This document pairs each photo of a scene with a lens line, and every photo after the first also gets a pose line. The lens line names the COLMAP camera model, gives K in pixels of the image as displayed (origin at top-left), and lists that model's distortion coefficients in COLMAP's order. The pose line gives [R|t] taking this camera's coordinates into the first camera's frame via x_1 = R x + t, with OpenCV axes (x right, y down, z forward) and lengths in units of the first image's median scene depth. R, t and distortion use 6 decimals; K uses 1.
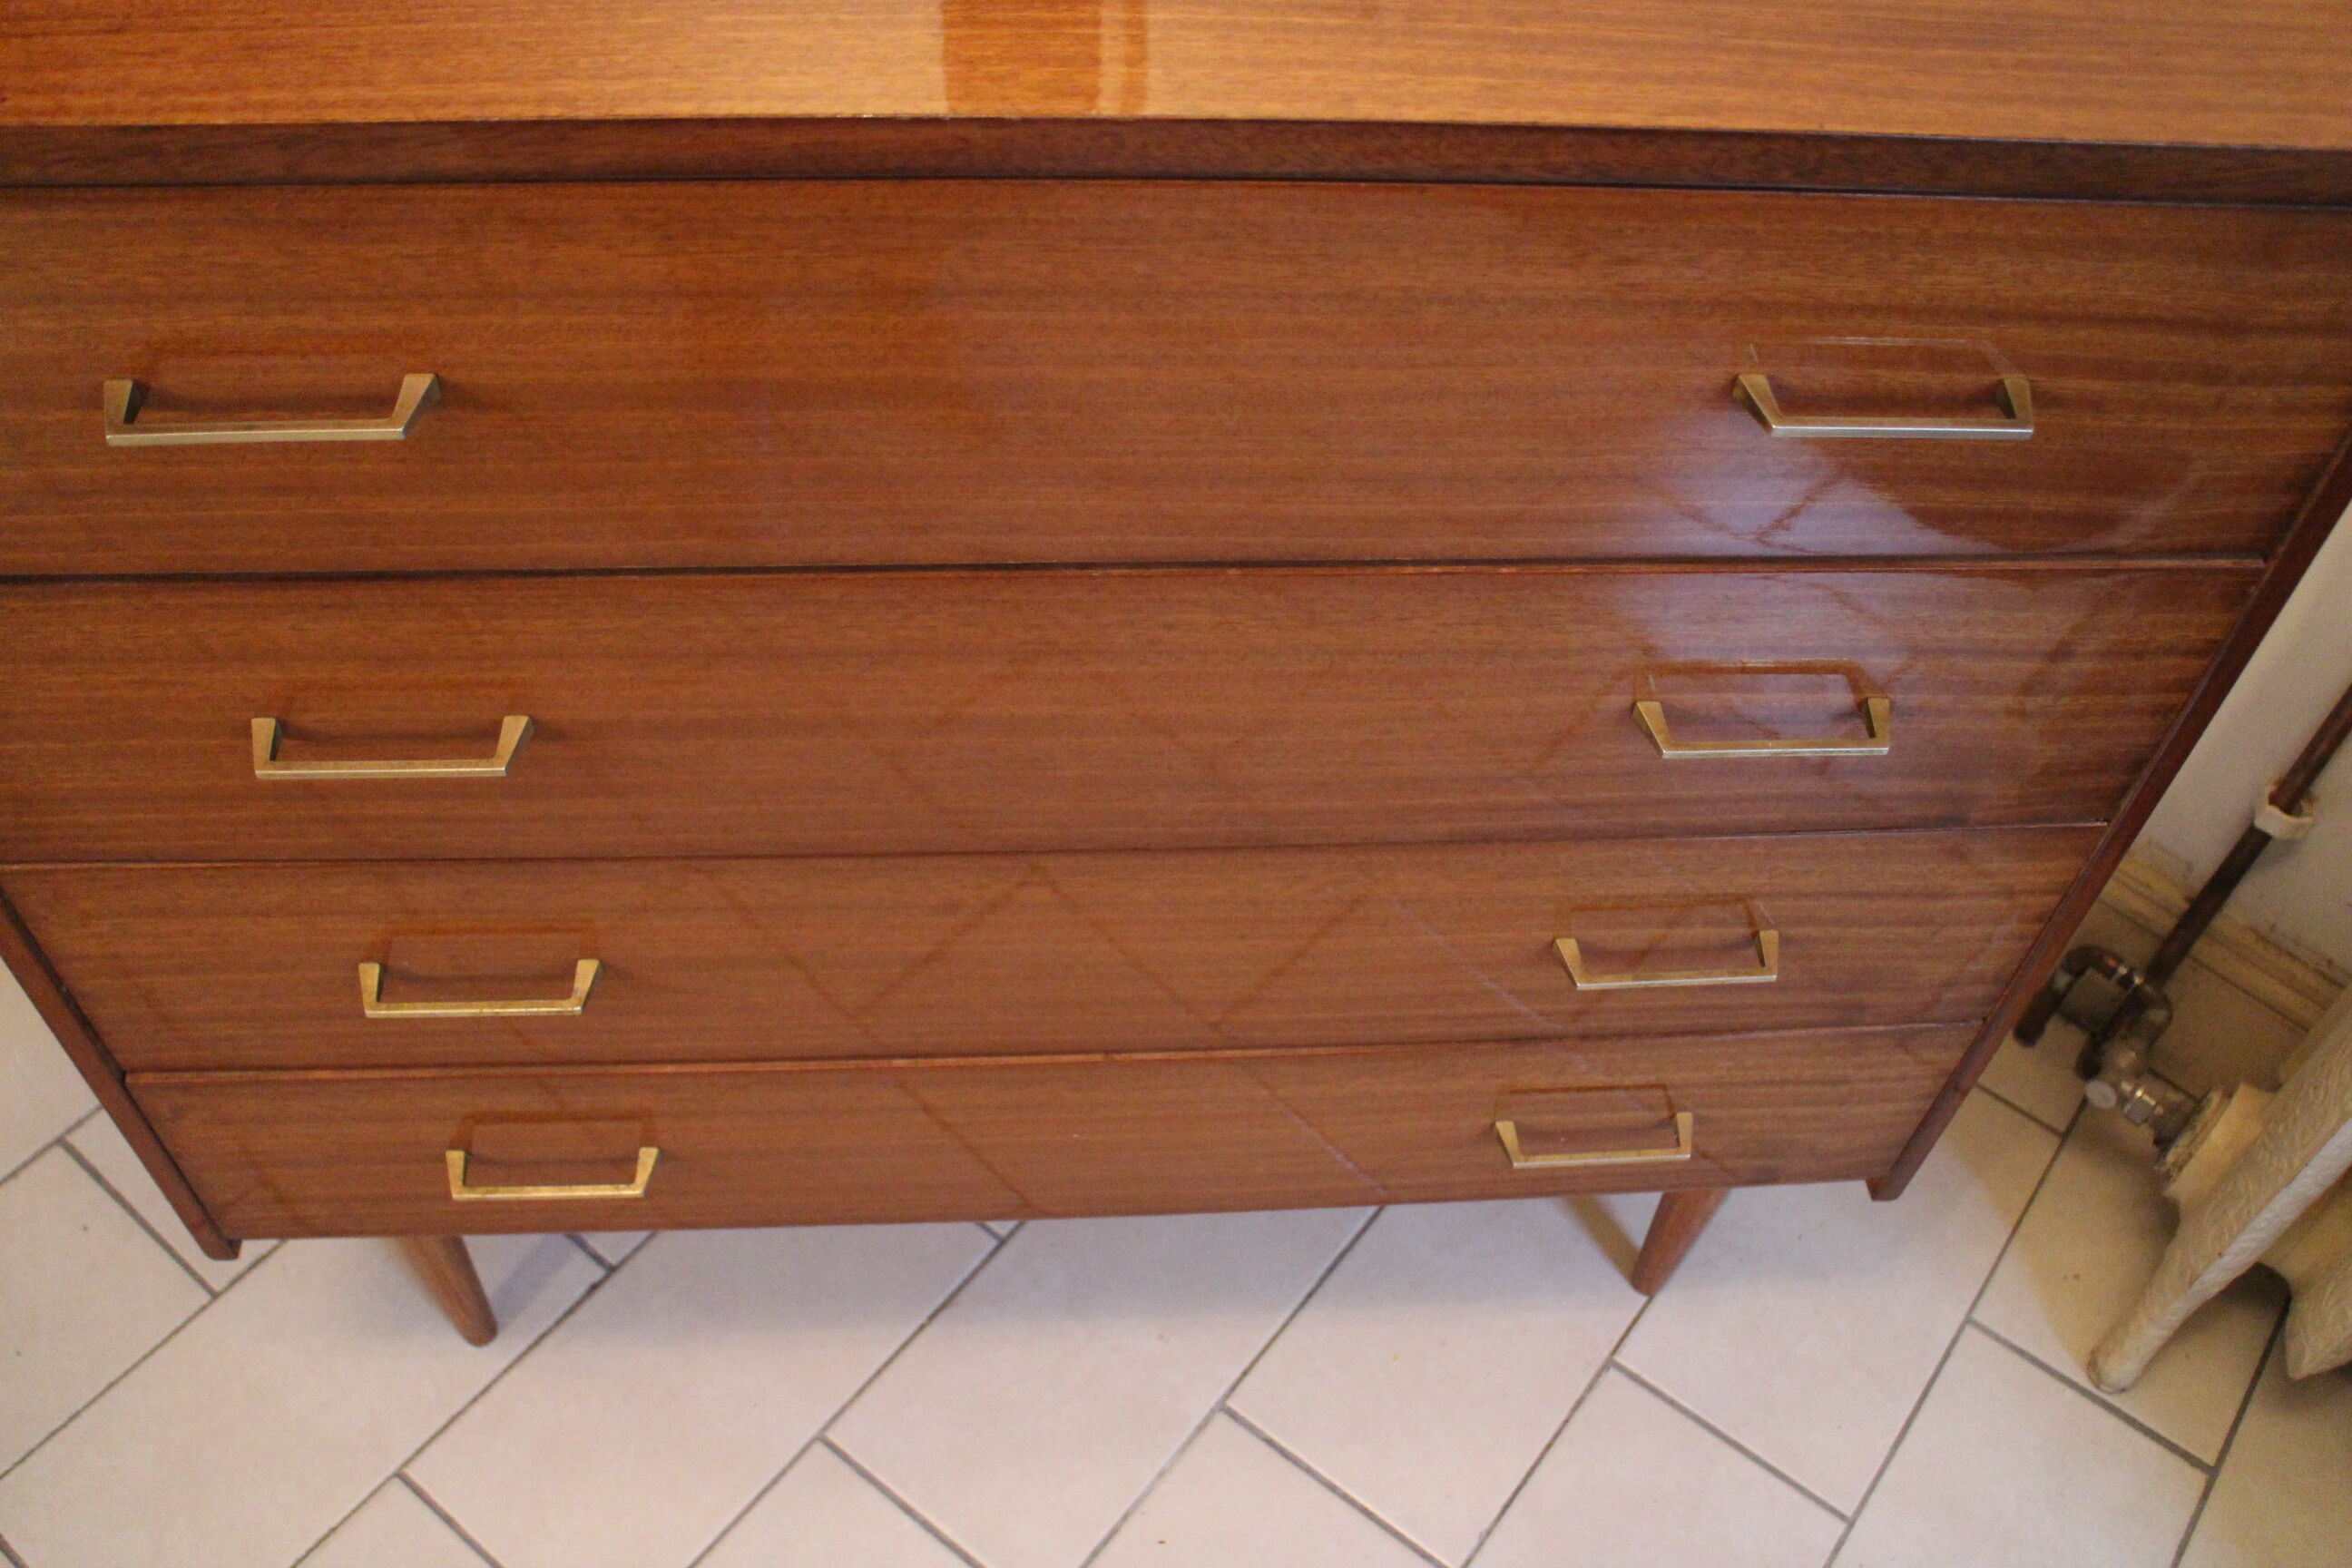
lens RADIAL K [[2084.5, 0, 1201.3], [0, 2084.5, 744.3], [0, 0, 1]] dist [-0.155724, 0.120362]
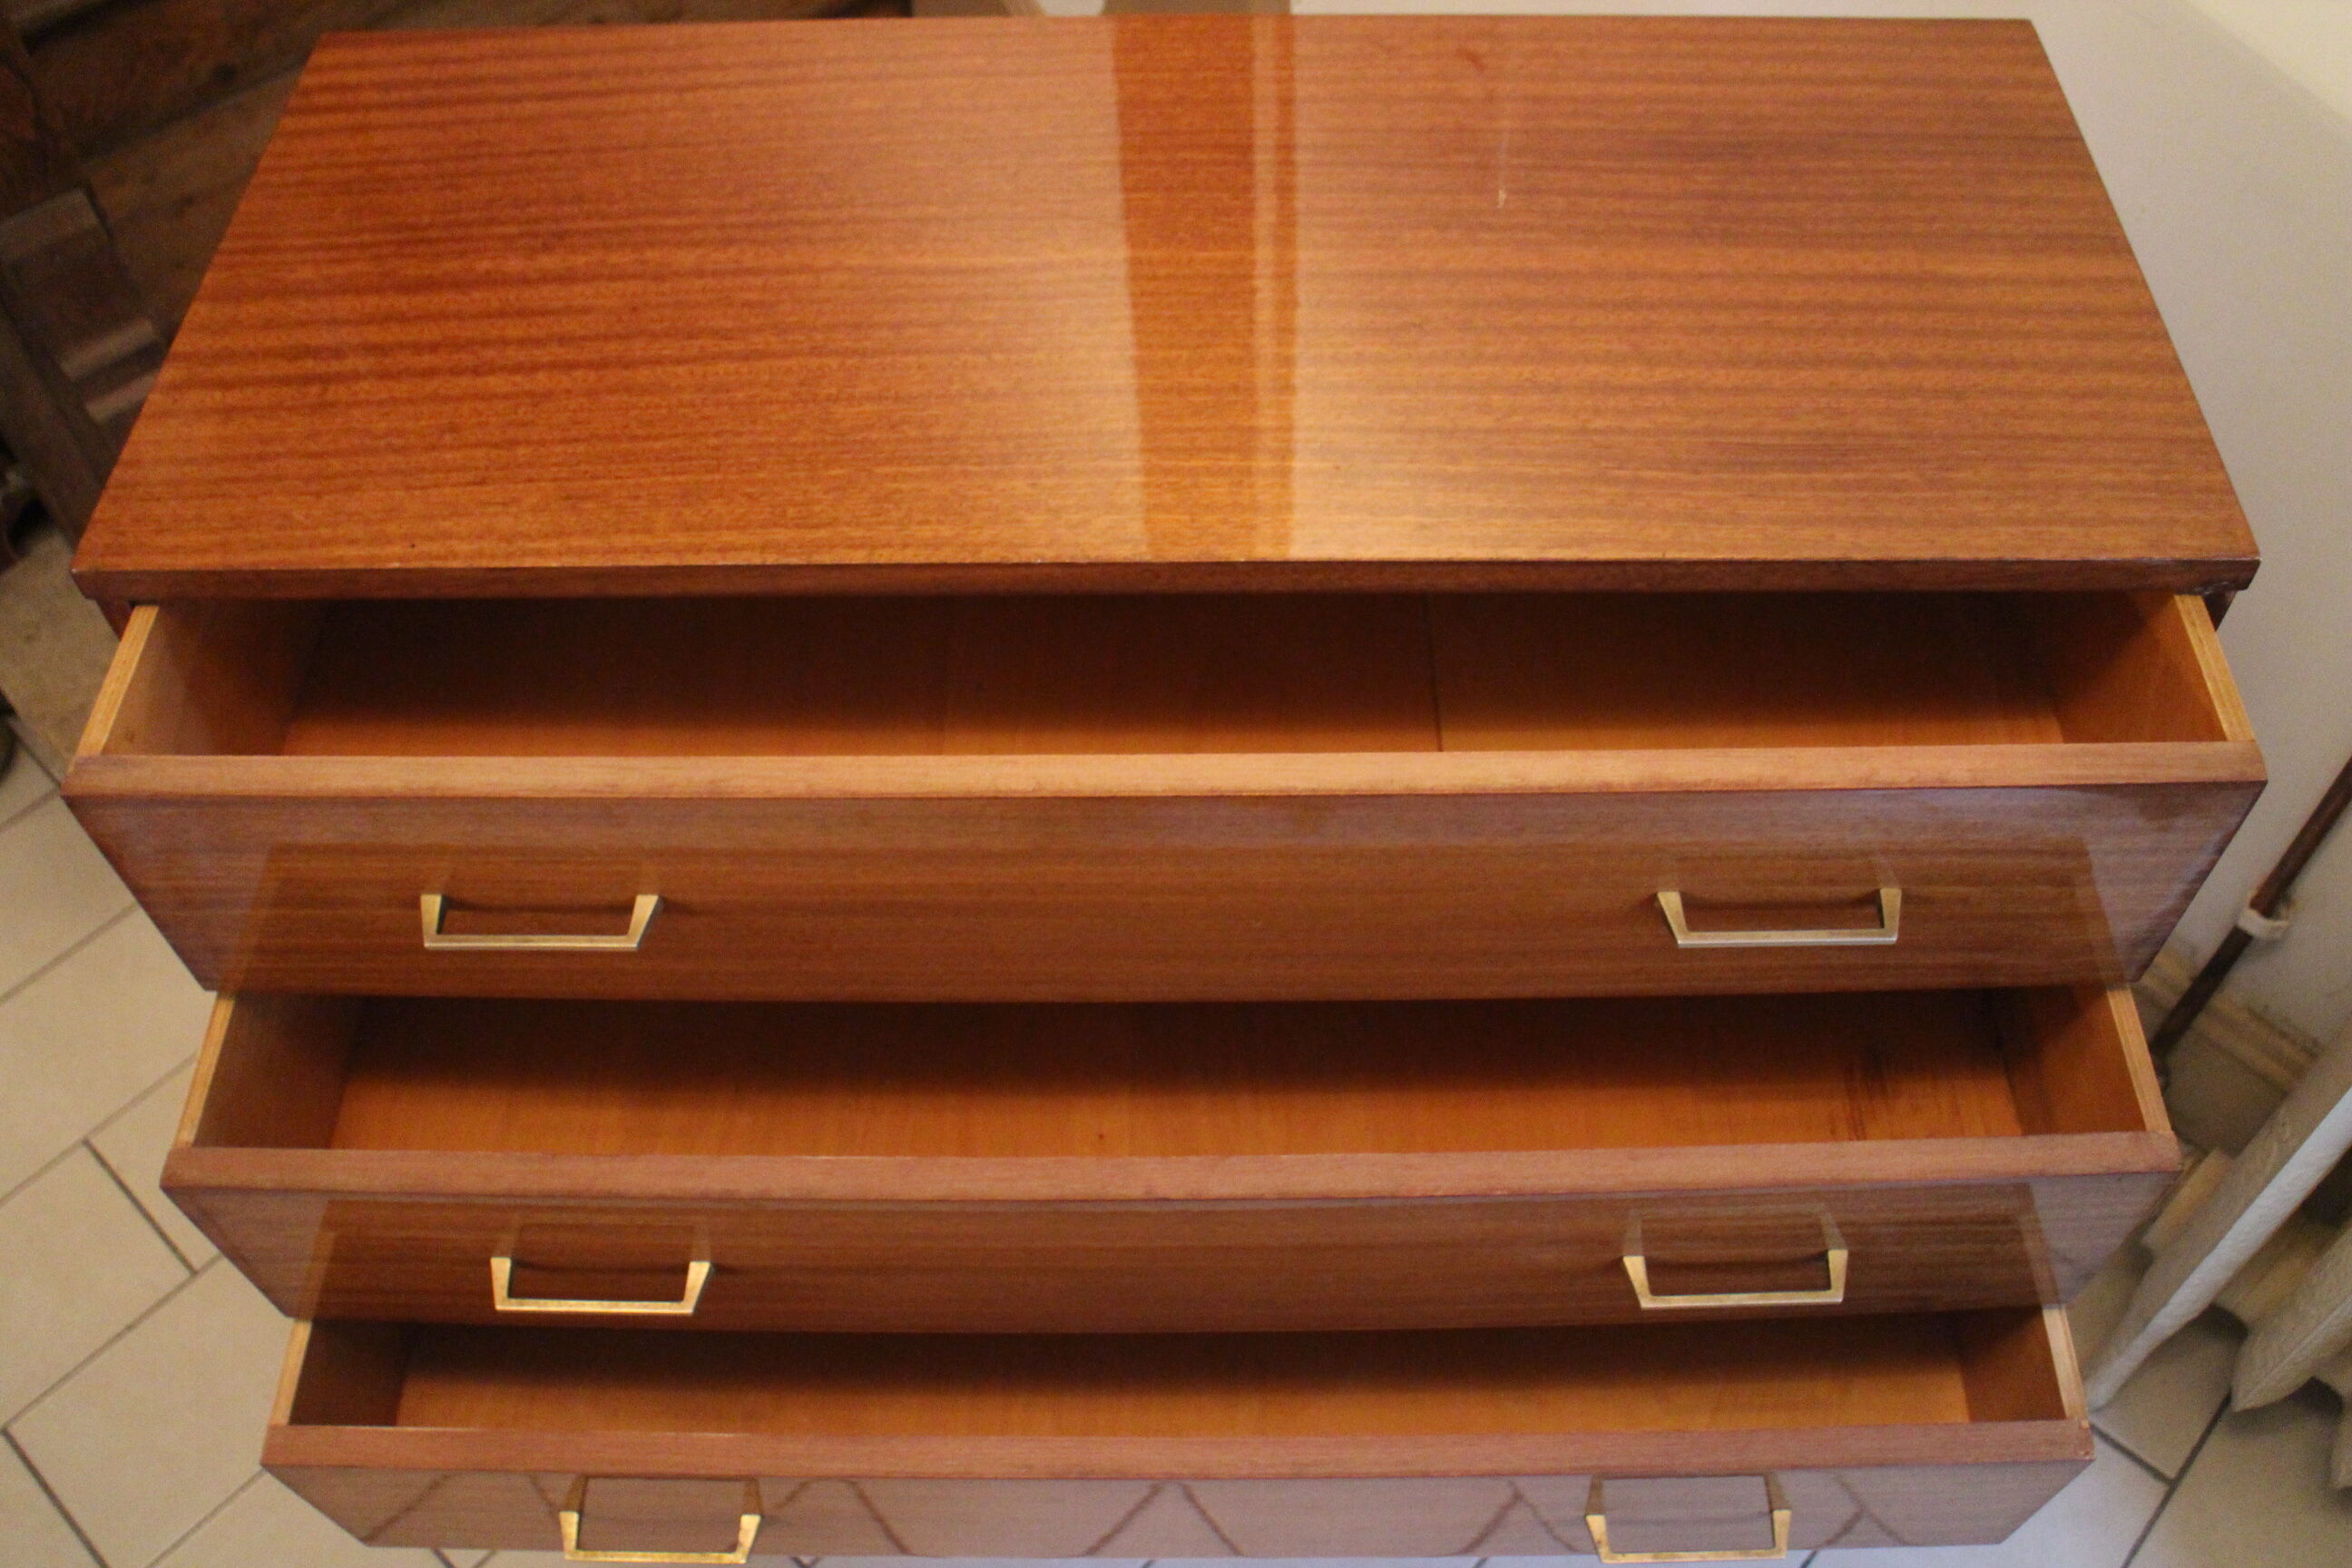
lens RADIAL K [[2139.6, 0, 1192.8], [0, 2139.6, 724.1], [0, 0, 1]] dist [-0.147315, 0.115580]
pose [[0.992845, 0.017950, -0.118052, 0.151330], [-0.012789, 0.998935, 0.044335, -0.235416], [0.118722, -0.042508, 0.992017, -0.447893]]
